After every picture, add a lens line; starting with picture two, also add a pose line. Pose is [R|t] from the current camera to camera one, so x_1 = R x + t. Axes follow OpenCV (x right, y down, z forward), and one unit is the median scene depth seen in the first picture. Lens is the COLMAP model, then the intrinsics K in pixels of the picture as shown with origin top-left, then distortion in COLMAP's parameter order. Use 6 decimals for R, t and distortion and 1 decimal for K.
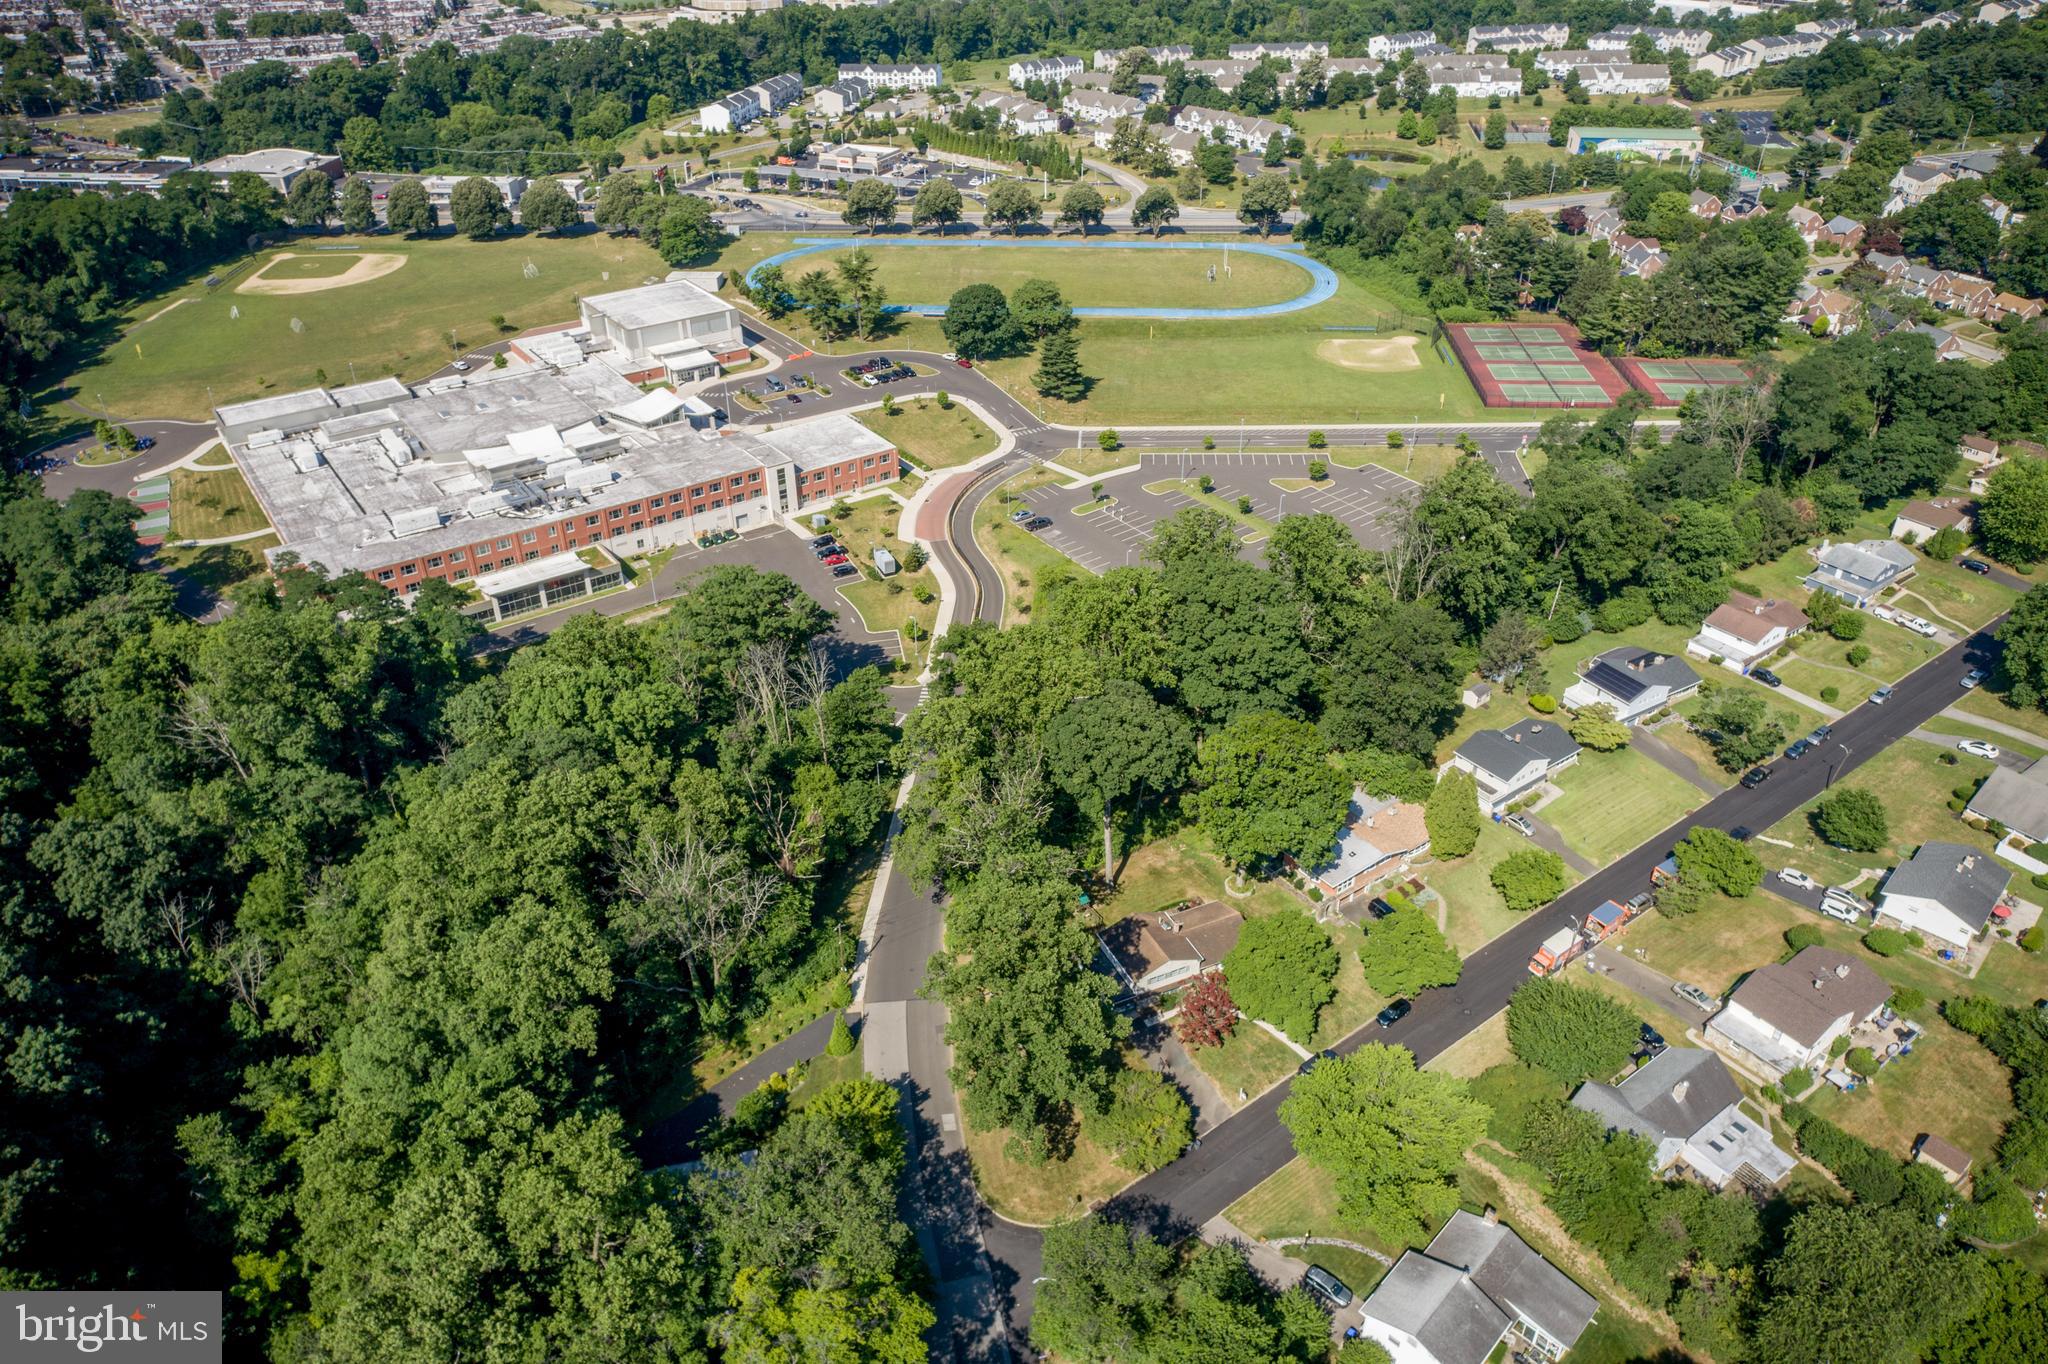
lens RADIAL K [[1495.7, 0, 1024.0], [0, 1495.7, 682.0], [0, 0, 1]] dist [0.007309, 0.006057]
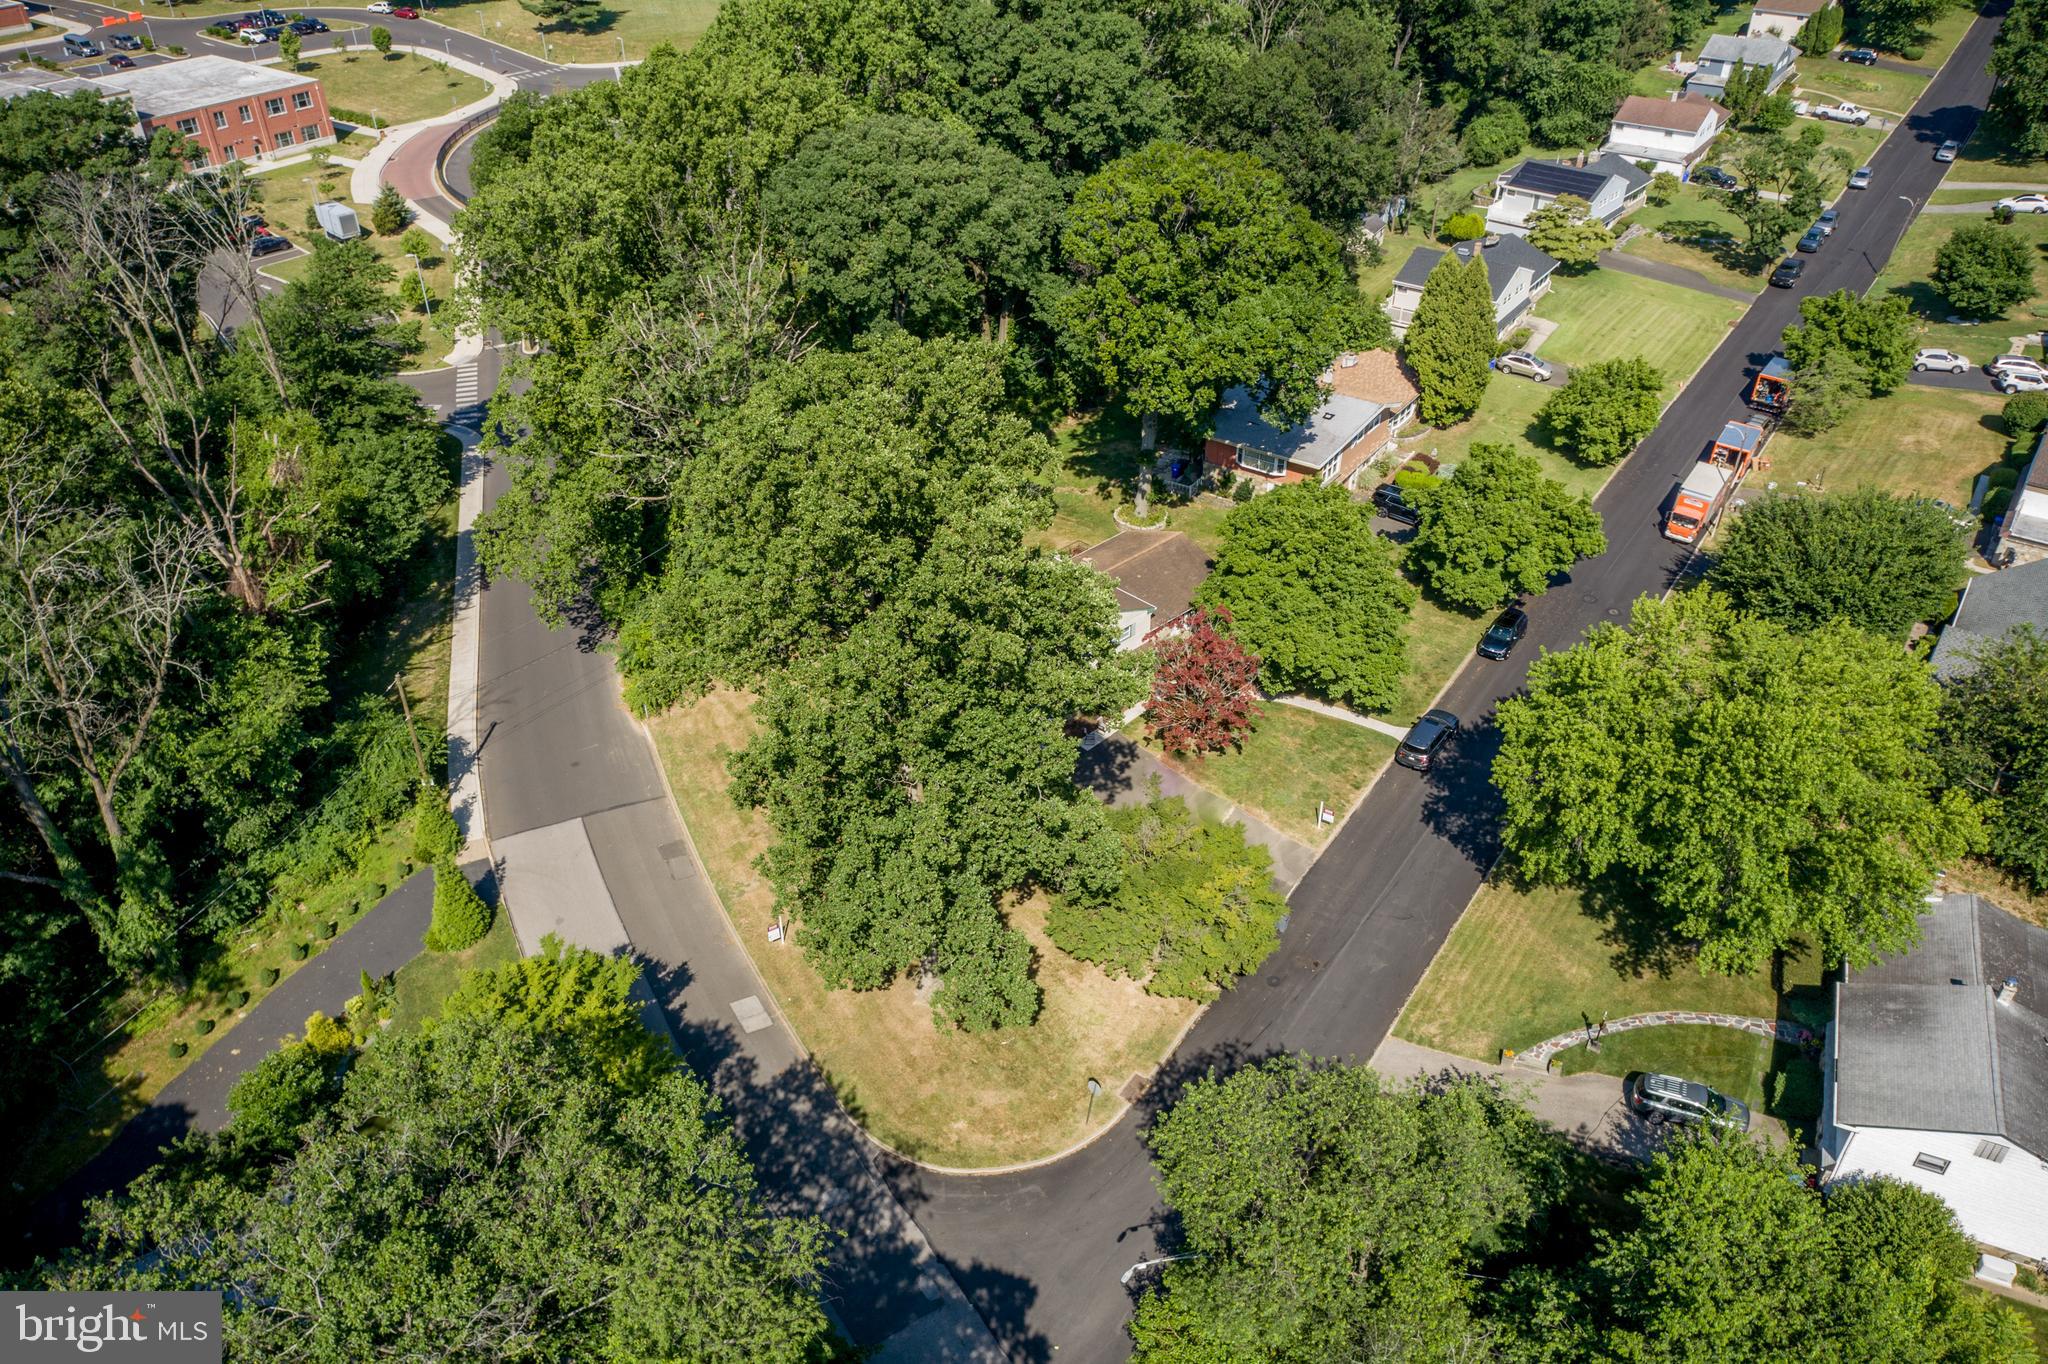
lens RADIAL K [[1575.5, 0, 1021.4], [0, 1575.5, 764.2], [0, 0, 1]] dist [-0.000020, 0.013580]
pose [[0.939299, -0.200478, 0.278436, -0.084076], [0.184122, 0.979309, 0.083983, 0.181823], [-0.289512, -0.027619, 0.956776, 0.491113]]
